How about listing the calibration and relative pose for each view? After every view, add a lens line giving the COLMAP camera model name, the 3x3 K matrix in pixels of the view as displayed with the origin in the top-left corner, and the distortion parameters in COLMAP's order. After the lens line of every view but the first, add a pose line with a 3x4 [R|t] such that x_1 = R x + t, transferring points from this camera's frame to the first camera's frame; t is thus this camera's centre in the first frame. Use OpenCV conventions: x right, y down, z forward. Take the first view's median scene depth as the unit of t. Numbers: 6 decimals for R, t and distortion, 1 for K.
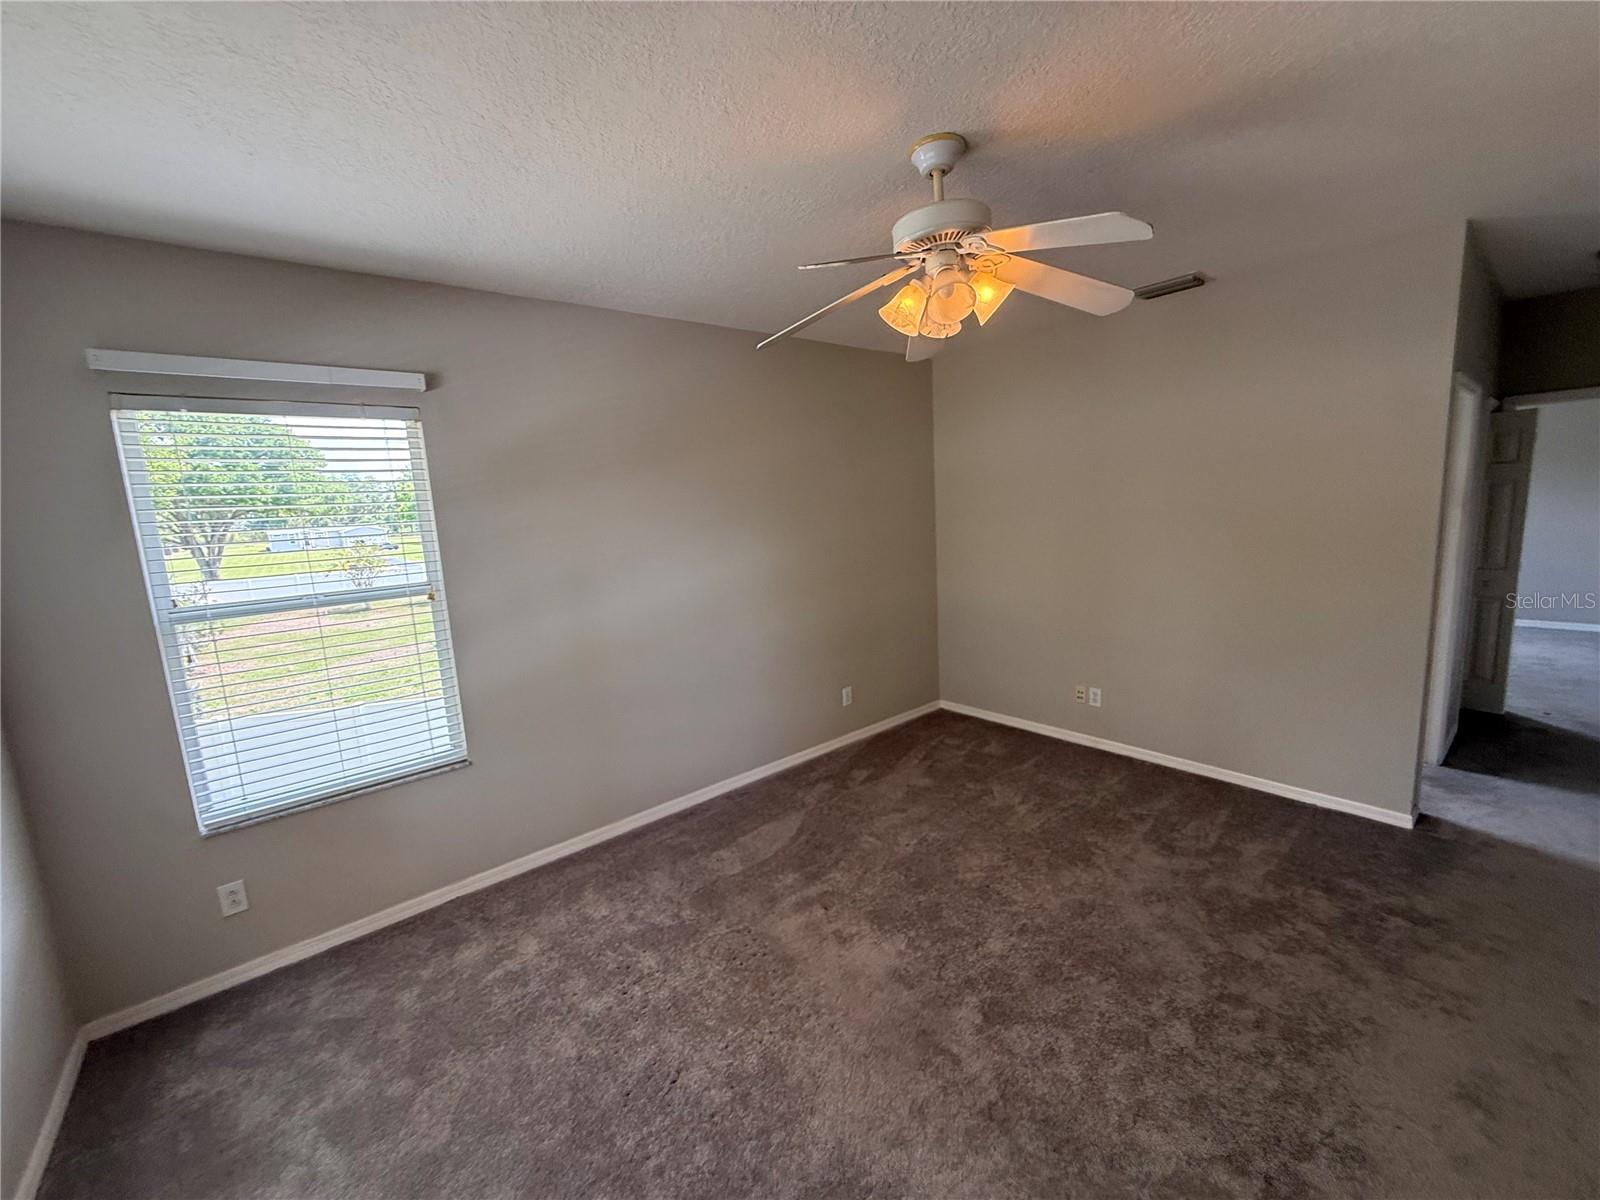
lens RADIAL K [[638.0, 0, 796.2], [0, 638.0, 603.5], [0, 0, 1]] dist [0.000406, -0.000461]
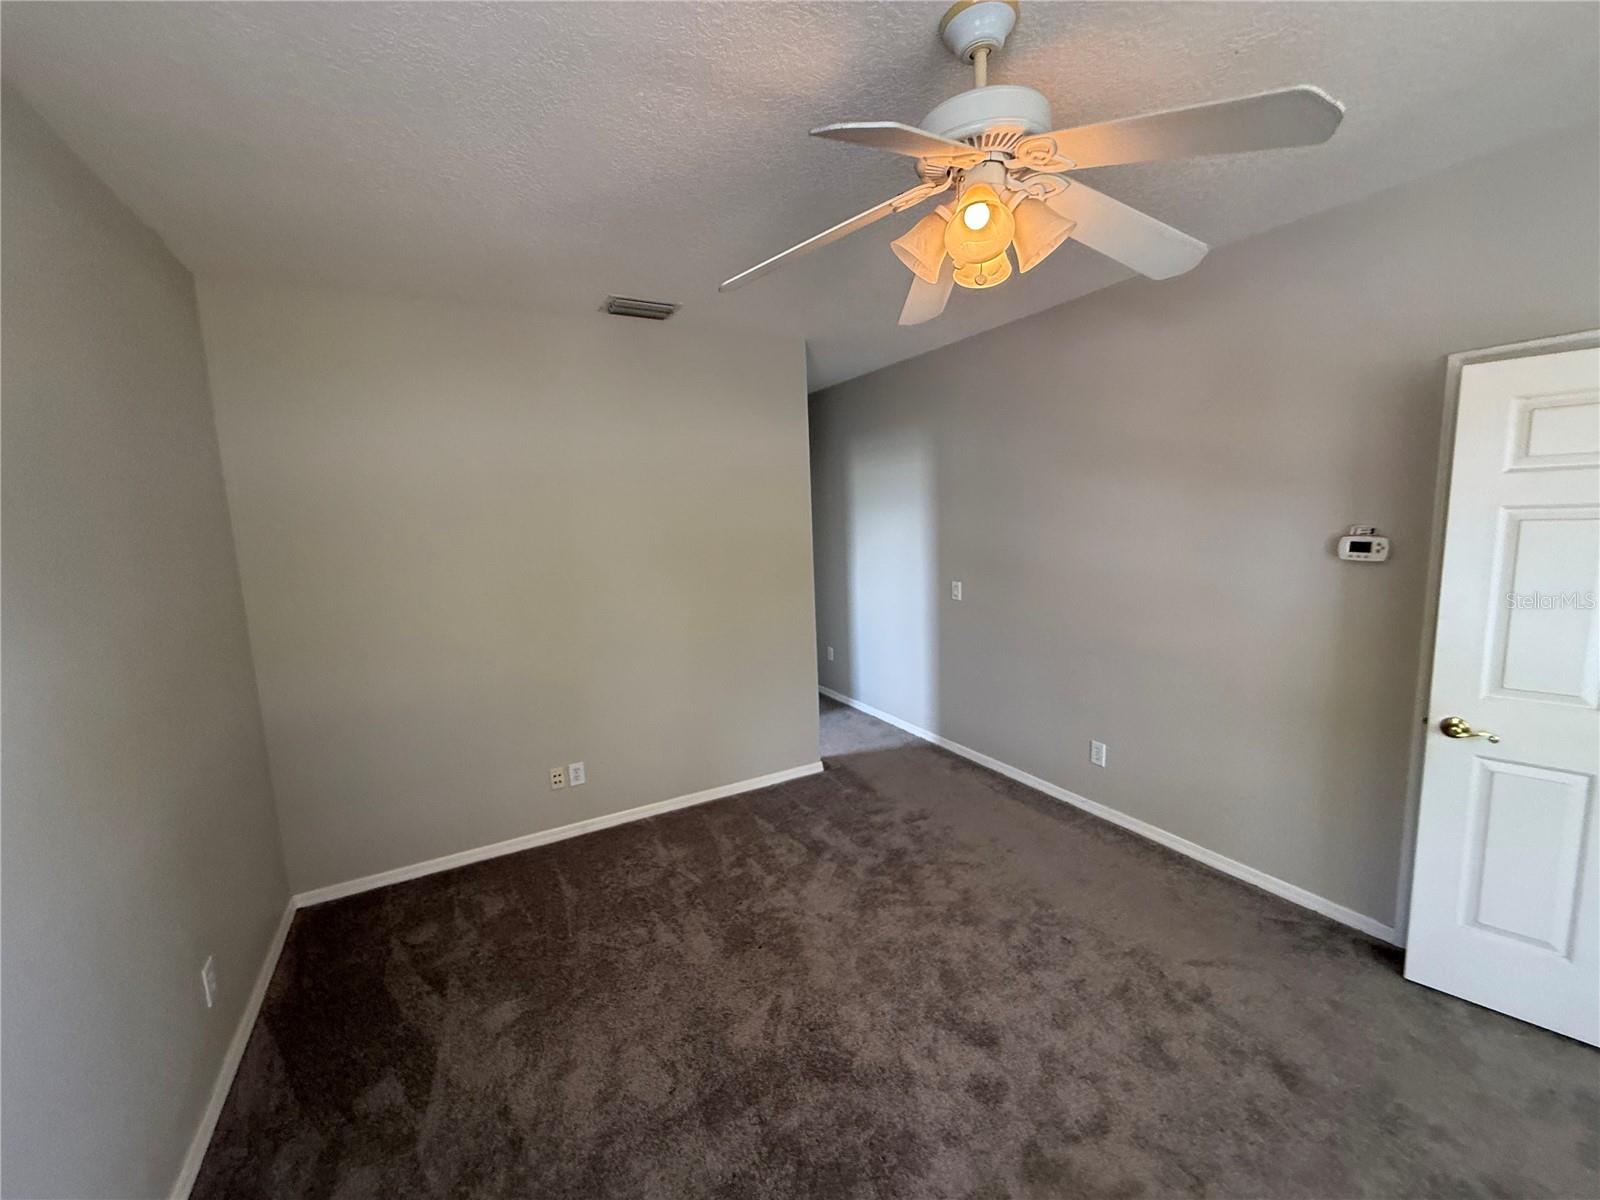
lens RADIAL K [[638.0, 0, 797.7], [0, 638.0, 601.6], [0, 0, 1]] dist [0.000406, -0.000461]
pose [[0.186691, -0.080630, 0.979104, -0.330562], [0.179173, 0.982706, 0.046762, -0.072980], [-0.965942, 0.166699, 0.197909, 0.659736]]
